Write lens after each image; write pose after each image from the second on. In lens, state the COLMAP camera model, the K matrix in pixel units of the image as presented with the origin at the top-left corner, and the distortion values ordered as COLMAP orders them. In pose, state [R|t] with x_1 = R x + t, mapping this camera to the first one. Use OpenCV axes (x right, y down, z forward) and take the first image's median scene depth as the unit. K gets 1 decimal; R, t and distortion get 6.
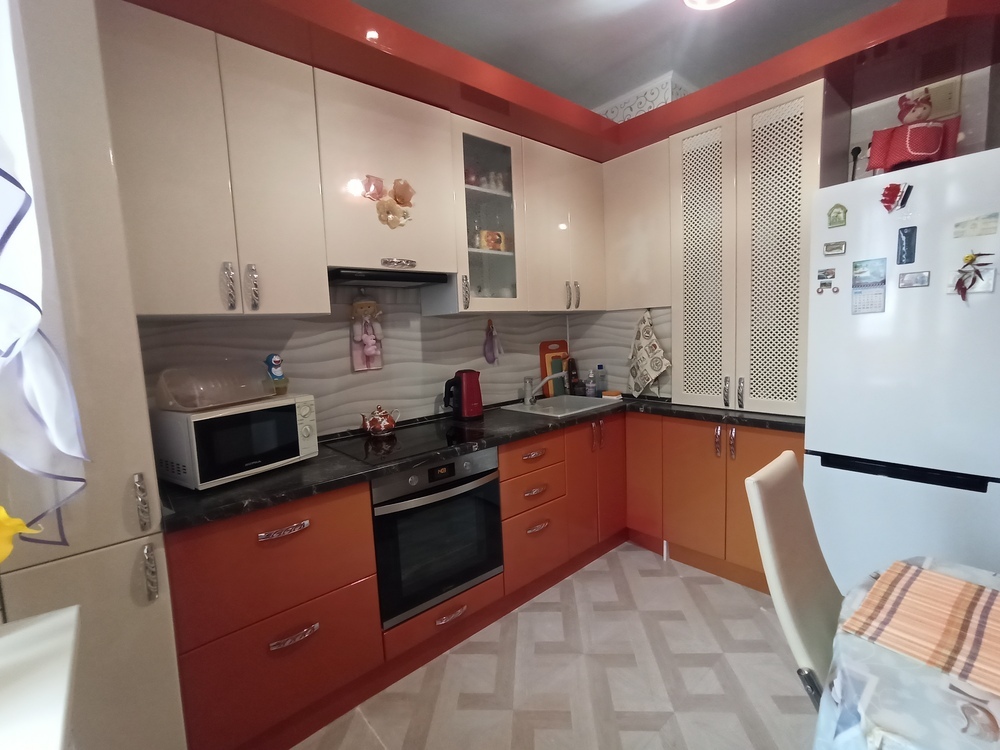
lens RADIAL K [[453.6, 0, 504.3], [0, 453.6, 377.5], [0, 0, 1]] dist [-0.048947, 0.029726]
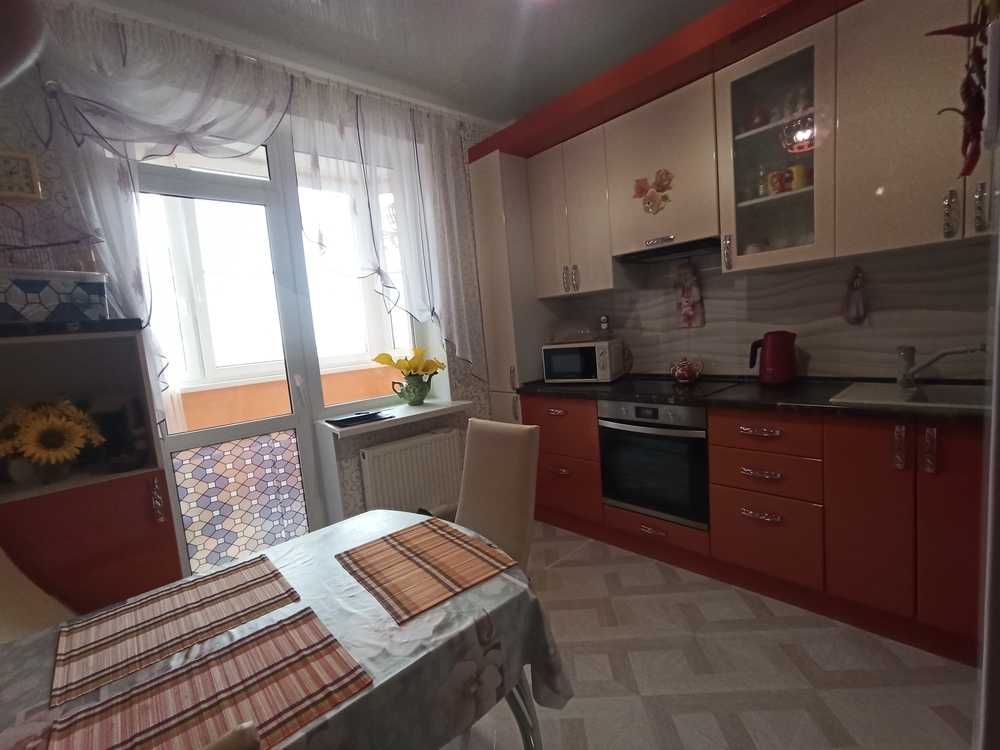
lens RADIAL K [[453.6, 0, 504.3], [0, 453.6, 377.5], [0, 0, 1]] dist [-0.048947, 0.029726]
pose [[0.021471, 0.153156, -0.987969, 0.935328], [-0.019763, 0.988069, 0.152741, -0.059858], [0.999574, 0.016245, 0.024242, 0.506774]]
